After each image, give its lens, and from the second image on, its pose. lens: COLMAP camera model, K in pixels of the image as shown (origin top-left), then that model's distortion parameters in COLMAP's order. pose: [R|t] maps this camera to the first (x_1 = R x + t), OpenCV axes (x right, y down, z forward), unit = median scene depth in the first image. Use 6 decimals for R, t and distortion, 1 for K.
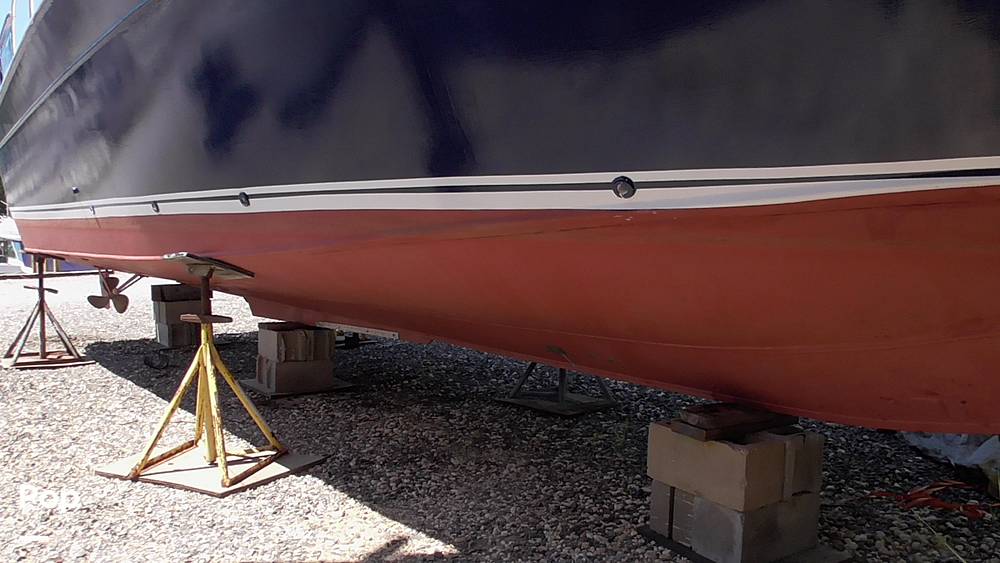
lens RADIAL K [[814.1, 0, 501.7], [0, 814.1, 285.0], [0, 0, 1]] dist [-0.019339, 0.016953]
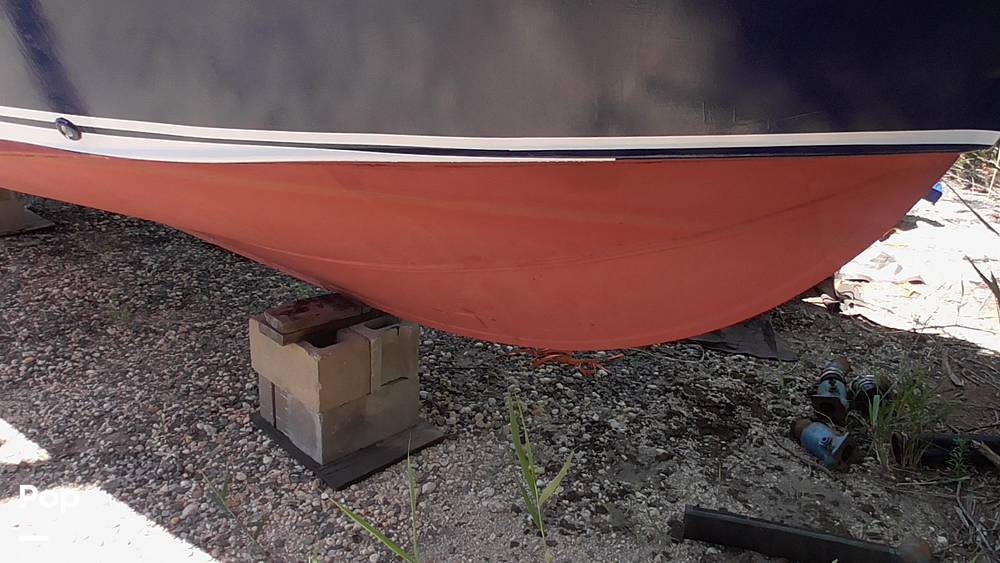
lens RADIAL K [[814.1, 0, 498.3], [0, 814.1, 277.9], [0, 0, 1]] dist [-0.019339, 0.016953]
pose [[0.979963, -0.042893, 0.194508, 0.308217], [-0.008981, 0.966030, 0.258275, -0.140879], [-0.198978, -0.254847, 0.946288, 0.031698]]
